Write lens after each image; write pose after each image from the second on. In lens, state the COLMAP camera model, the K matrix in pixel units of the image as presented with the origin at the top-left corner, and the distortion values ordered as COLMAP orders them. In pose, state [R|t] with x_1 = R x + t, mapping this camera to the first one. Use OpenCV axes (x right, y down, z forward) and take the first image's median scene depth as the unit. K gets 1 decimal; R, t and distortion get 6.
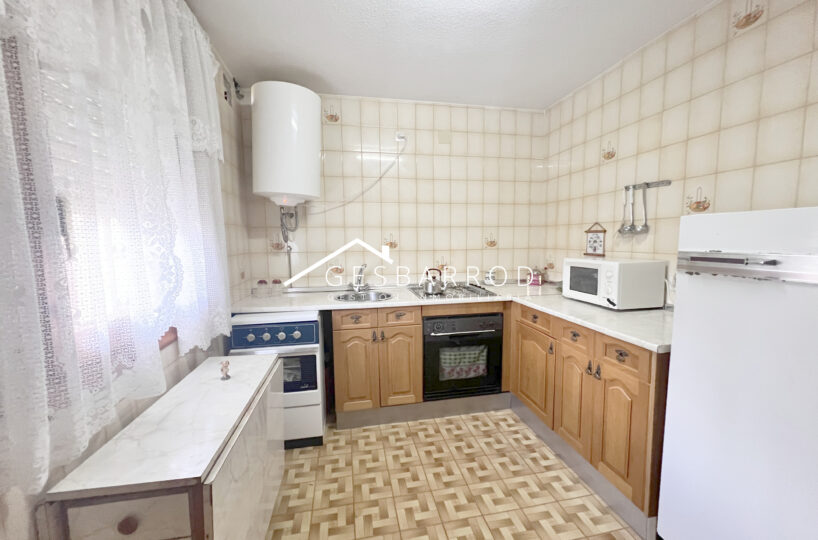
lens RADIAL K [[326.5, 0, 409.9], [0, 326.5, 270.4], [0, 0, 1]] dist [-0.001222, -0.000078]
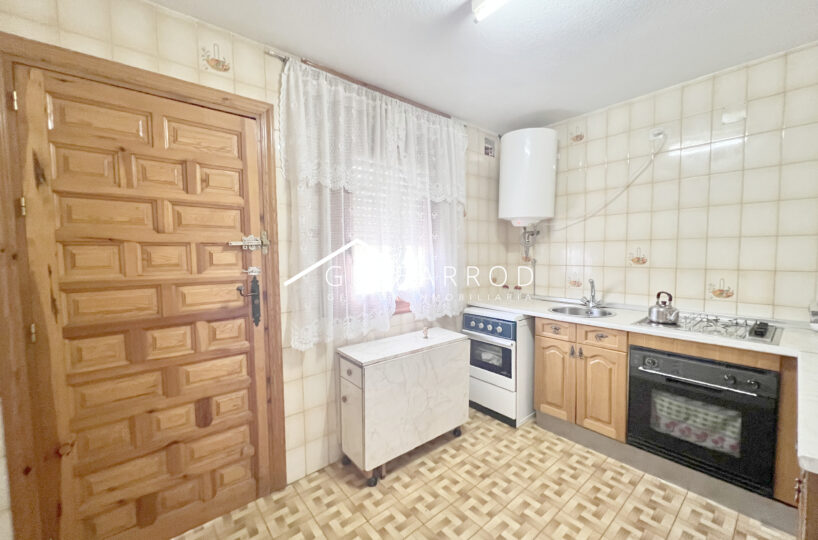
lens RADIAL K [[326.5, 0, 409.9], [0, 326.5, 270.4], [0, 0, 1]] dist [-0.001222, -0.000078]
pose [[0.476071, 0.055855, -0.877632, 0.512440], [-0.077876, 0.996738, 0.021191, -0.027825], [0.875952, 0.058258, 0.478867, 0.060353]]
